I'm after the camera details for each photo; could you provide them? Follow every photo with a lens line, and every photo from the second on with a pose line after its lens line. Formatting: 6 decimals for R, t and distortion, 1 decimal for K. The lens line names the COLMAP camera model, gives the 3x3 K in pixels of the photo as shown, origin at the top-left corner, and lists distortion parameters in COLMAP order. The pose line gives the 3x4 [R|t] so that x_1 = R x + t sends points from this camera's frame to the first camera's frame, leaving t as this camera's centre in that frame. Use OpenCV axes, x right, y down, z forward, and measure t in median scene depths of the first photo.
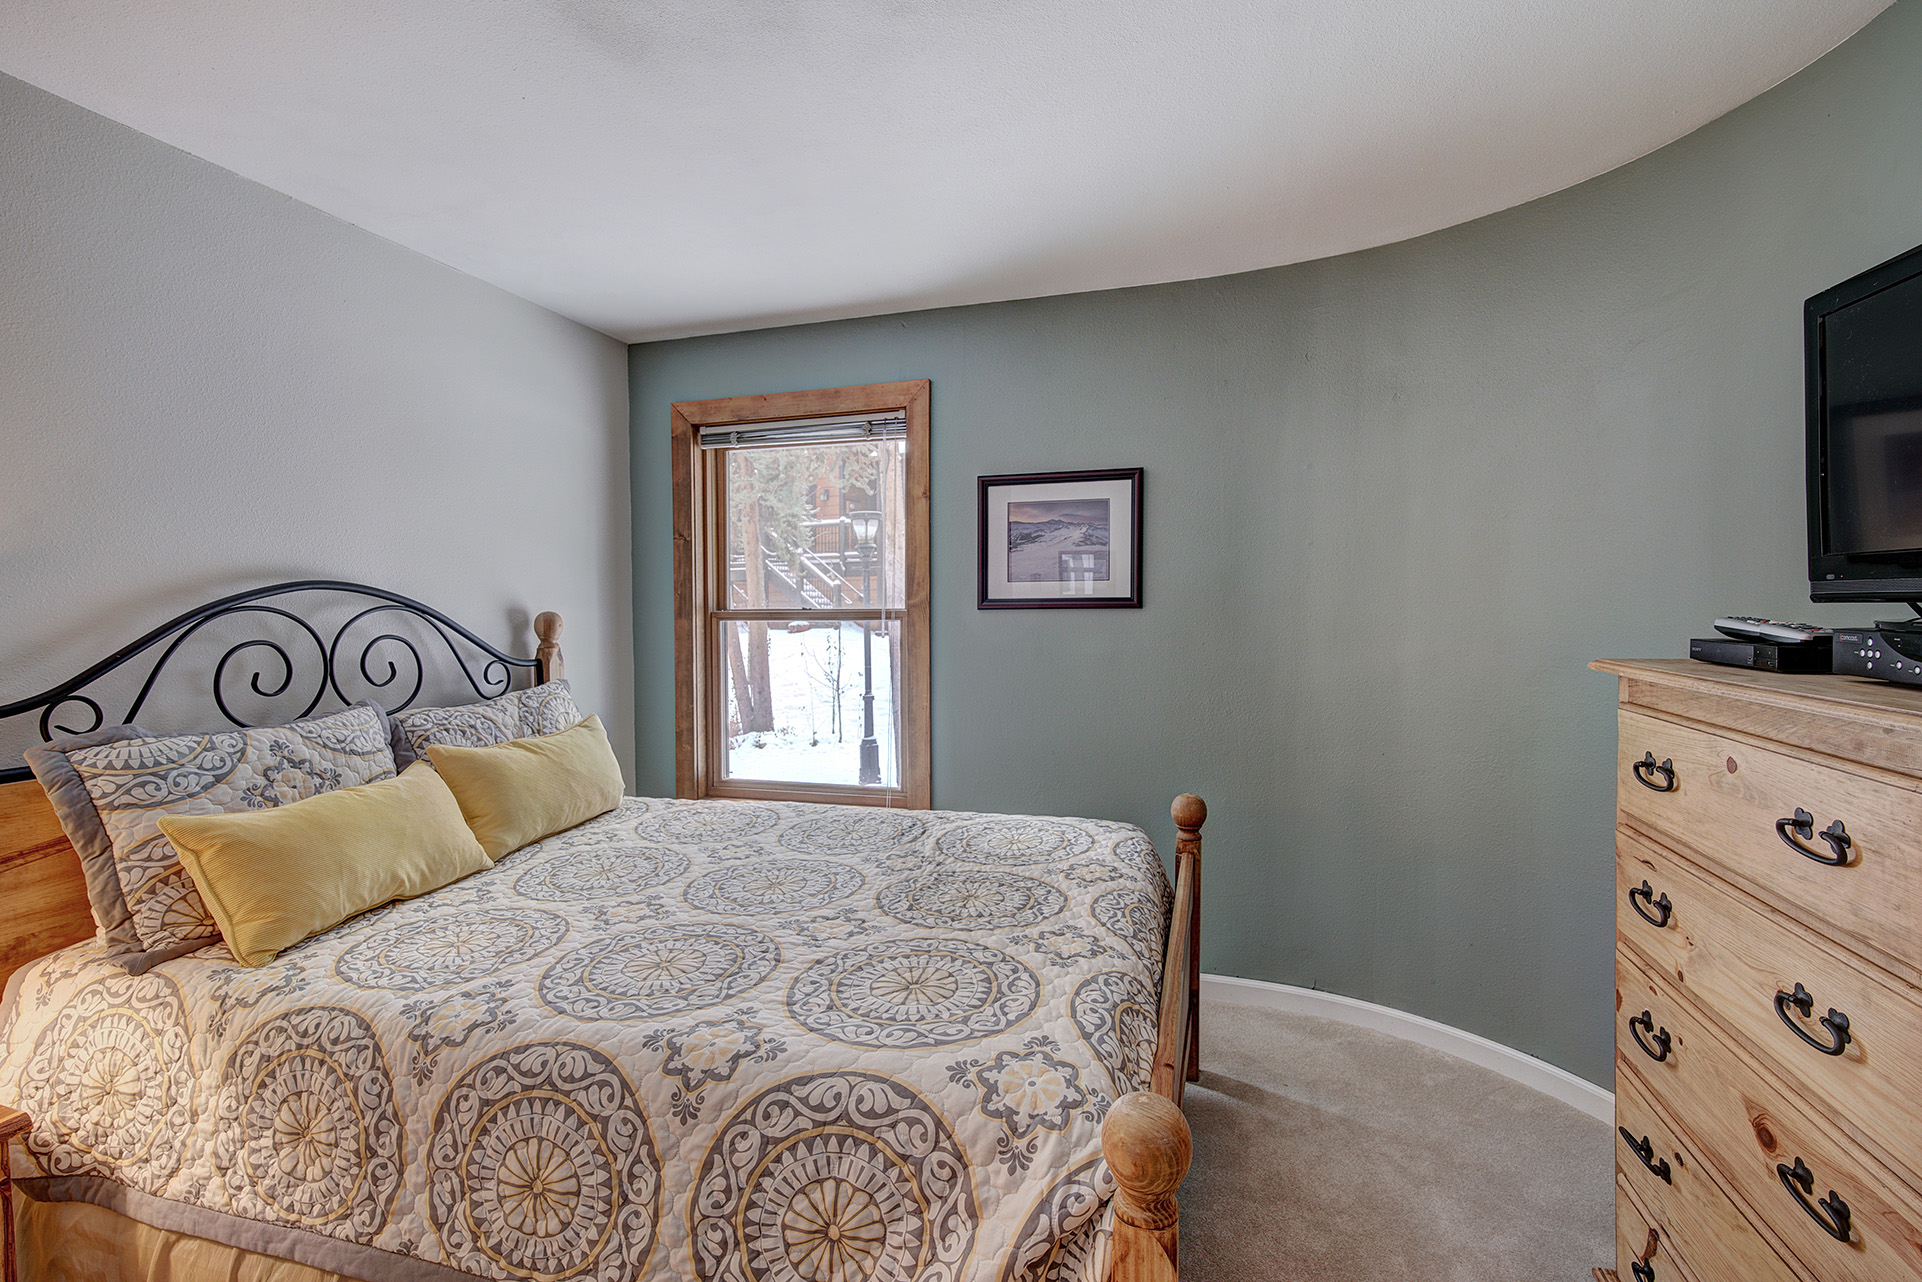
lens RADIAL K [[877.1, 0, 948.4], [0, 877.1, 639.8], [0, 0, 1]] dist [-0.001124, 0.000741]
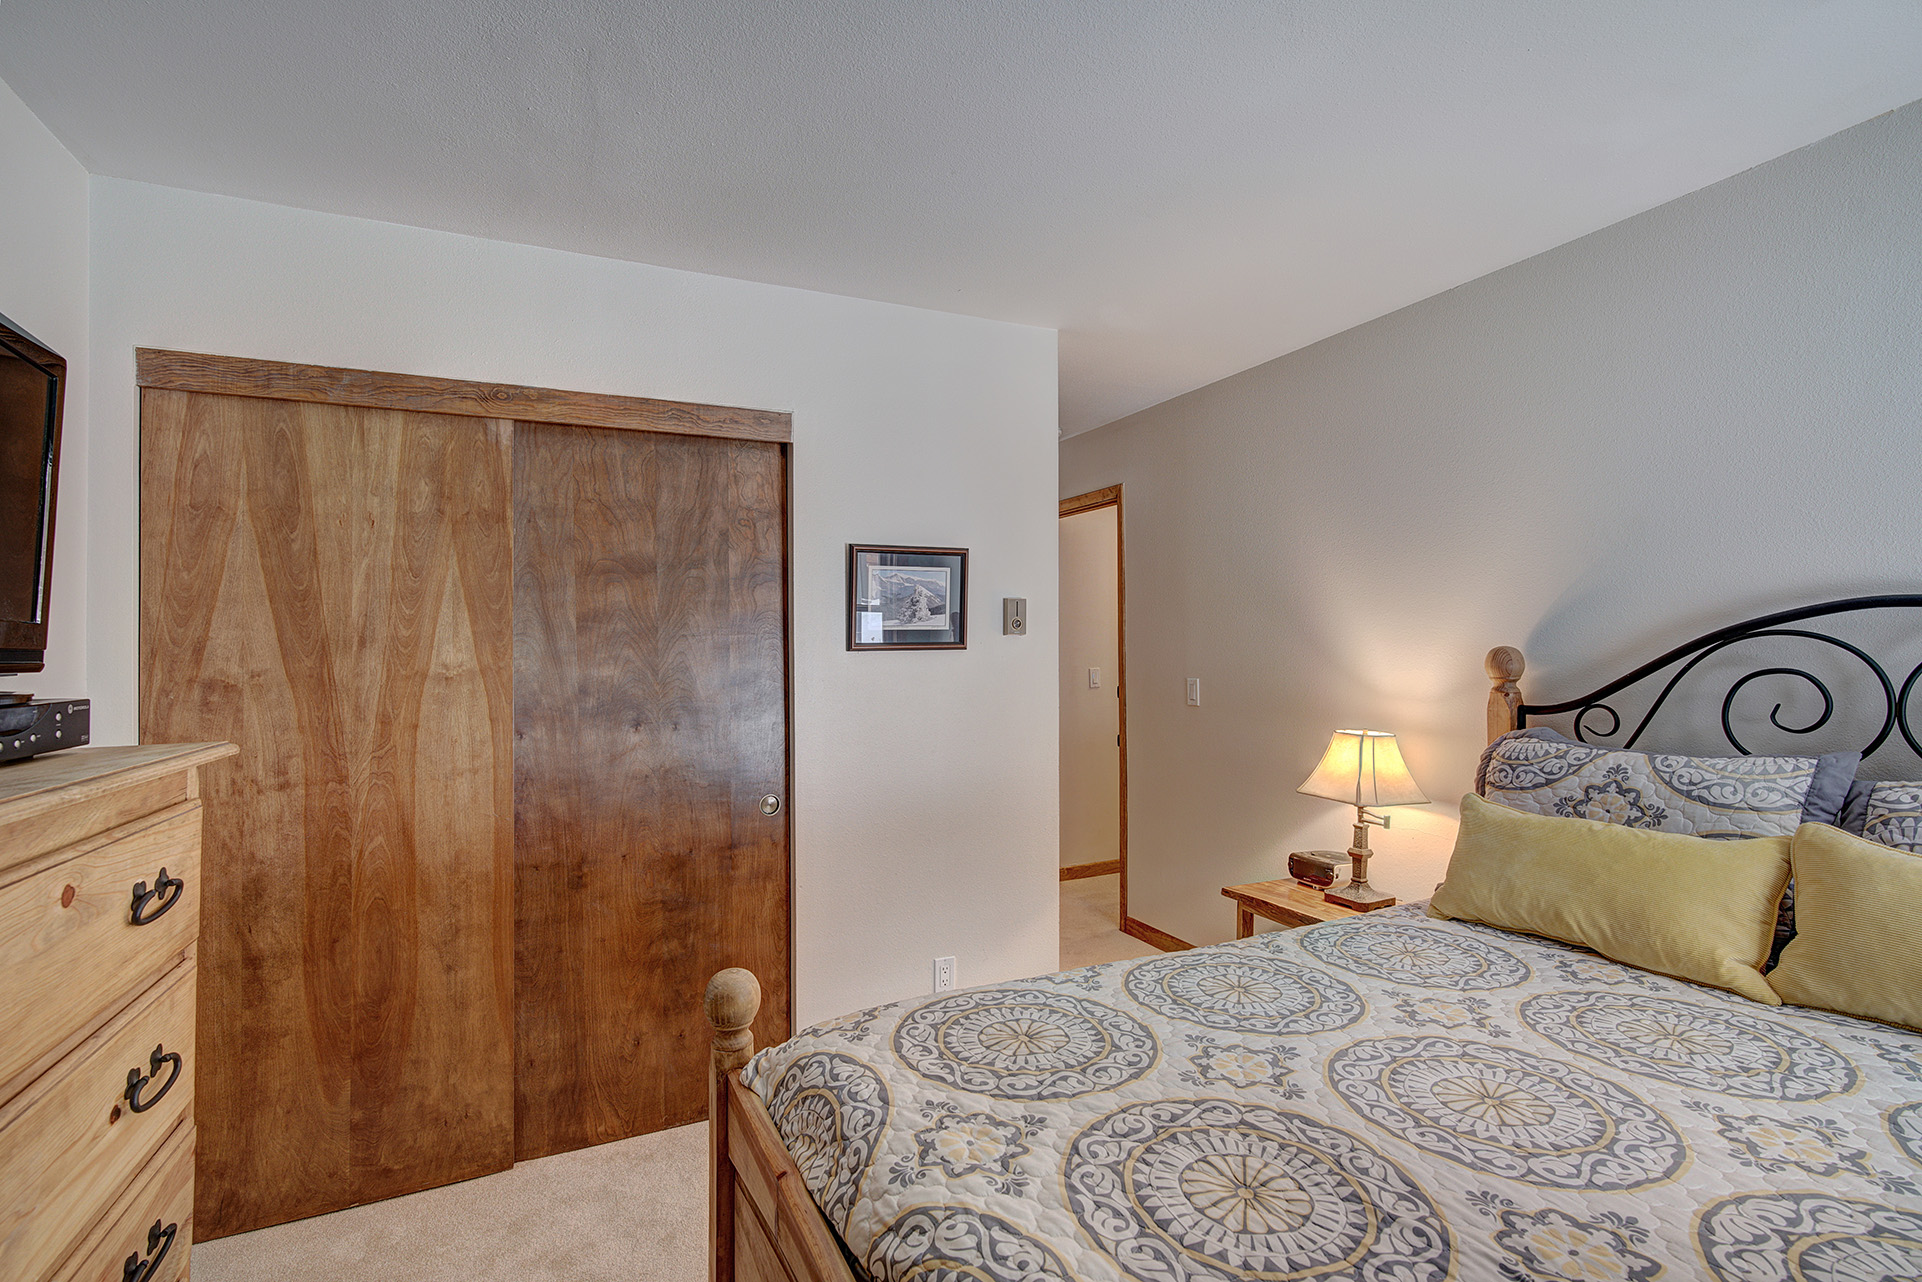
lens RADIAL K [[871.0, 0, 948.5], [0, 871.0, 646.4], [0, 0, 1]] dist [0.001421, 0.001230]
pose [[-0.742704, 0.020406, -0.669308, 0.516633], [-0.006116, 0.999287, 0.037254, -0.057898], [0.669591, 0.031762, -0.742050, 1.282254]]
